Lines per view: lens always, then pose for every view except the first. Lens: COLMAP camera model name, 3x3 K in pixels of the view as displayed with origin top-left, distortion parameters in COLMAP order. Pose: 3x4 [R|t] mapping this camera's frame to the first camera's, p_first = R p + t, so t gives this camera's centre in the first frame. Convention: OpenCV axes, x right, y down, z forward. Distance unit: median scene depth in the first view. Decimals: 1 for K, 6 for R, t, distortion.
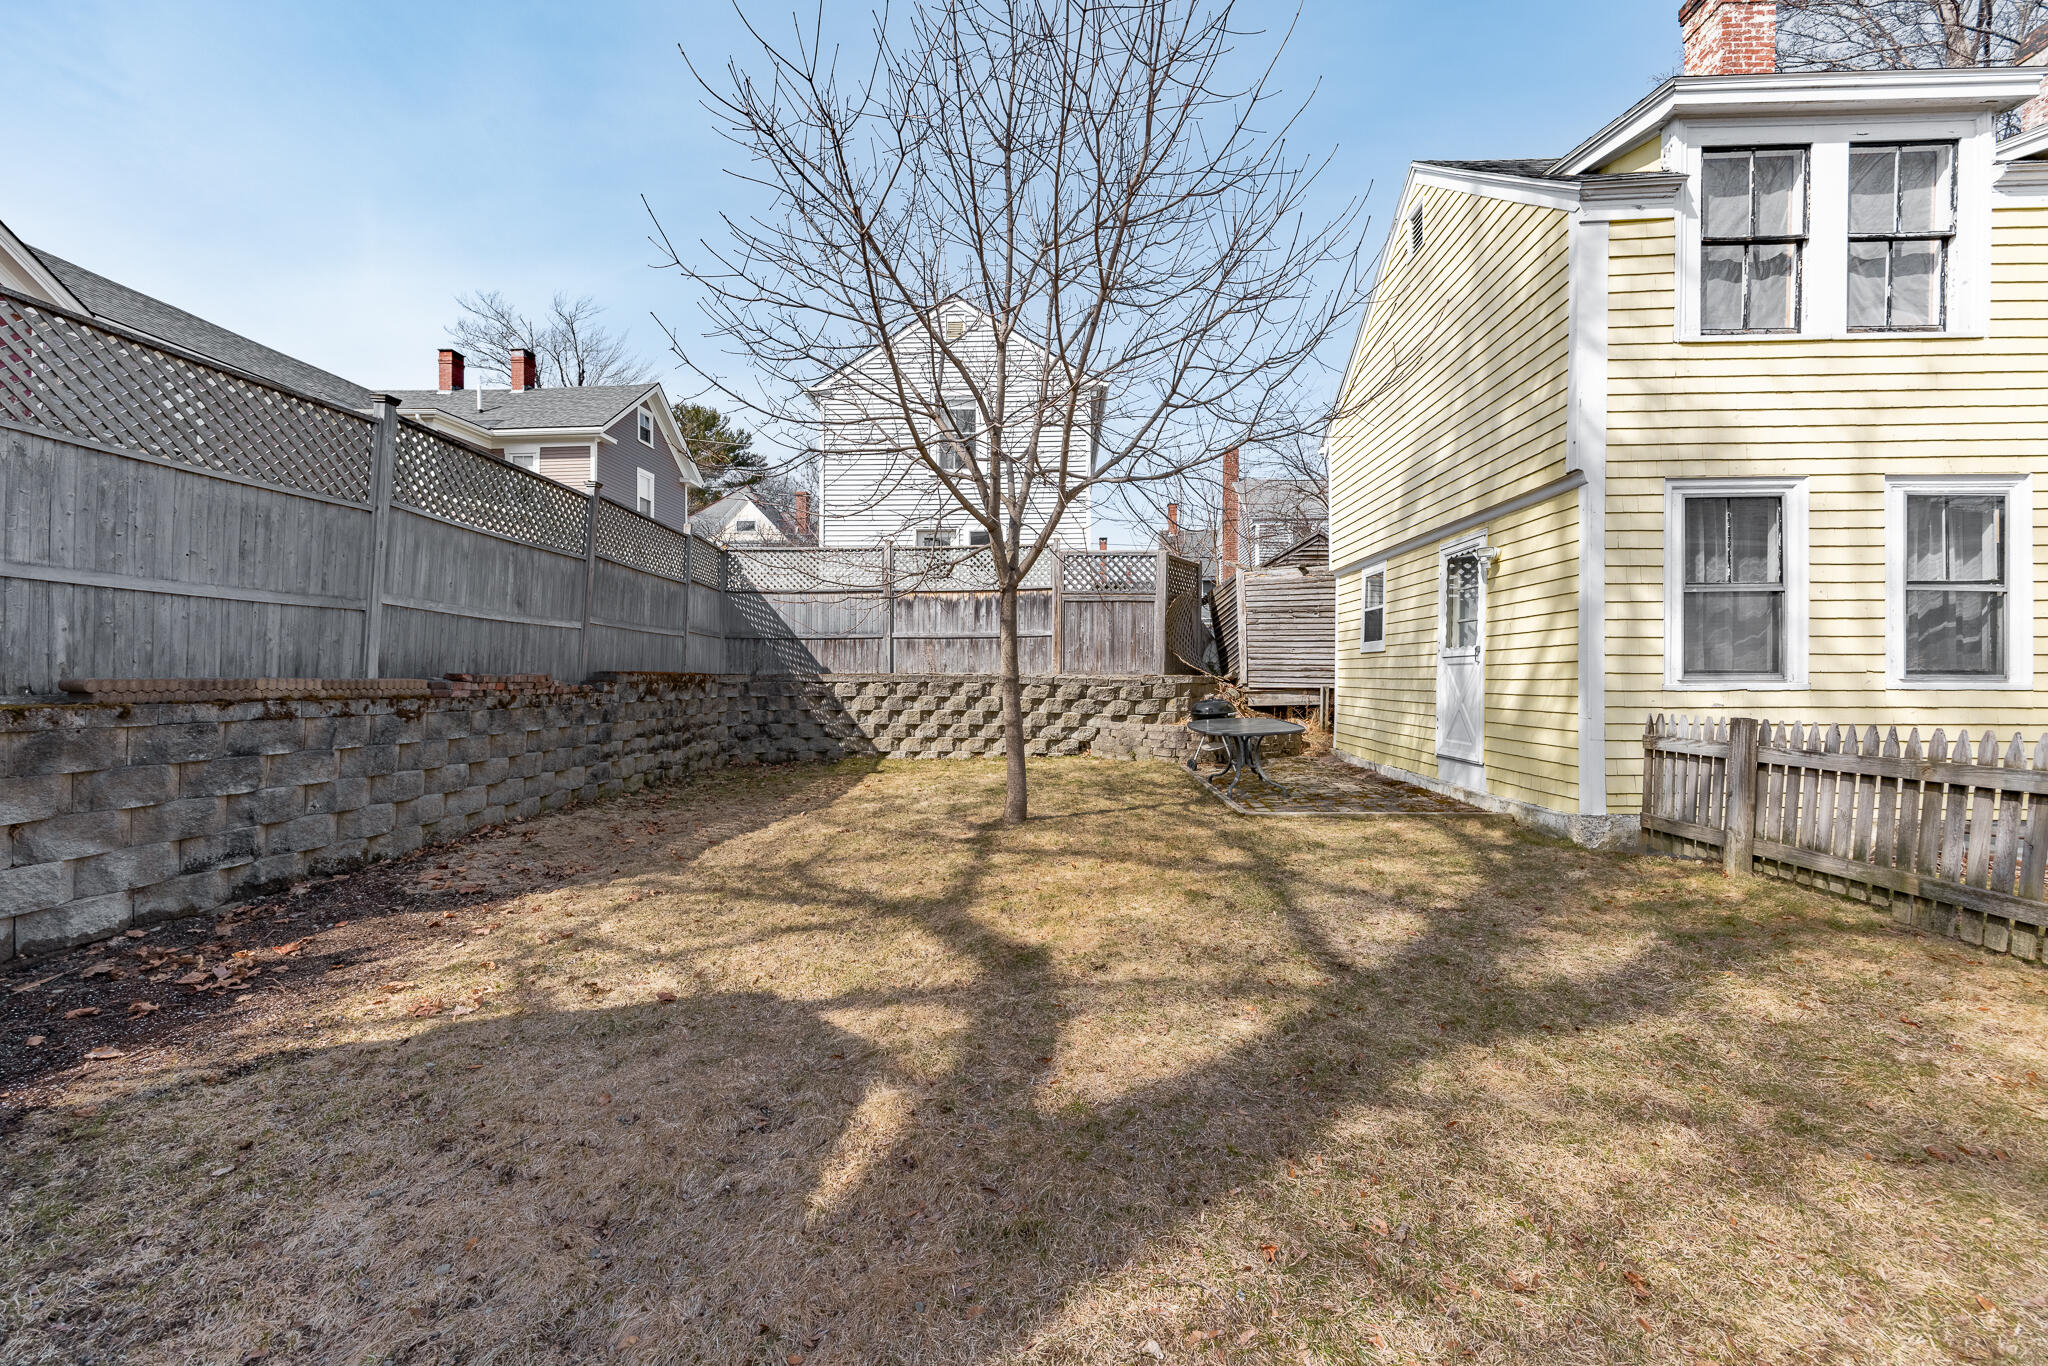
lens RADIAL K [[785.7, 0, 1030.0], [0, 785.7, 679.7], [0, 0, 1]] dist [0.001968, -0.000473]
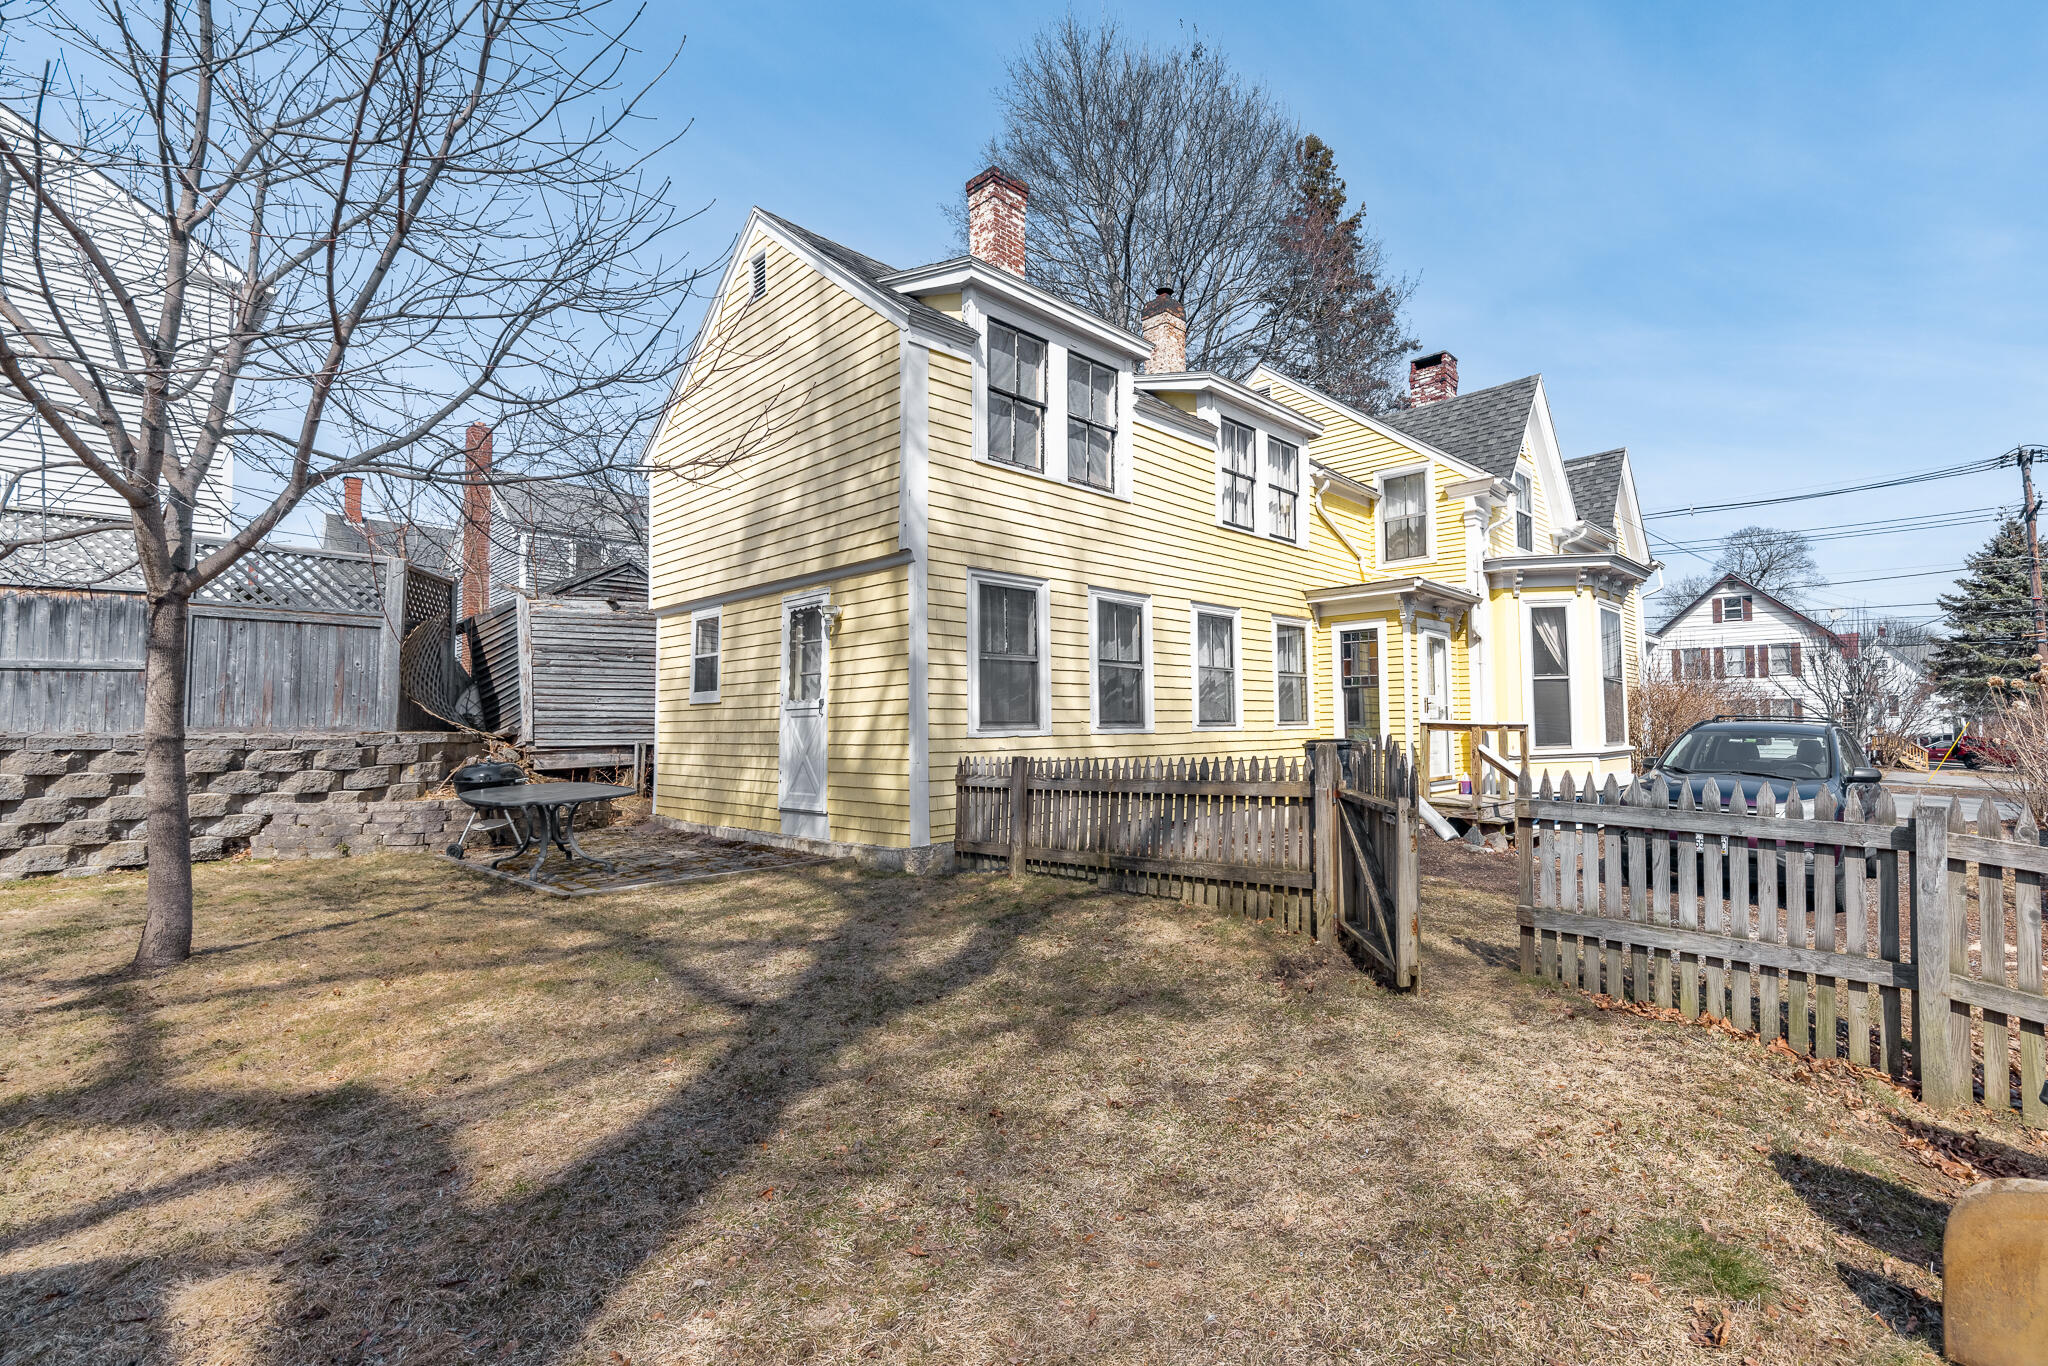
lens RADIAL K [[1033.9, 0, 1024.0], [0, 1033.9, 683.0], [0, 0, 1]] dist [-0.000250, -0.000365]
pose [[0.714925, 0.025849, 0.698724, -0.255493], [0.011890, 0.998722, -0.049113, 0.008490], [-0.699100, 0.043420, 0.713704, -0.211114]]
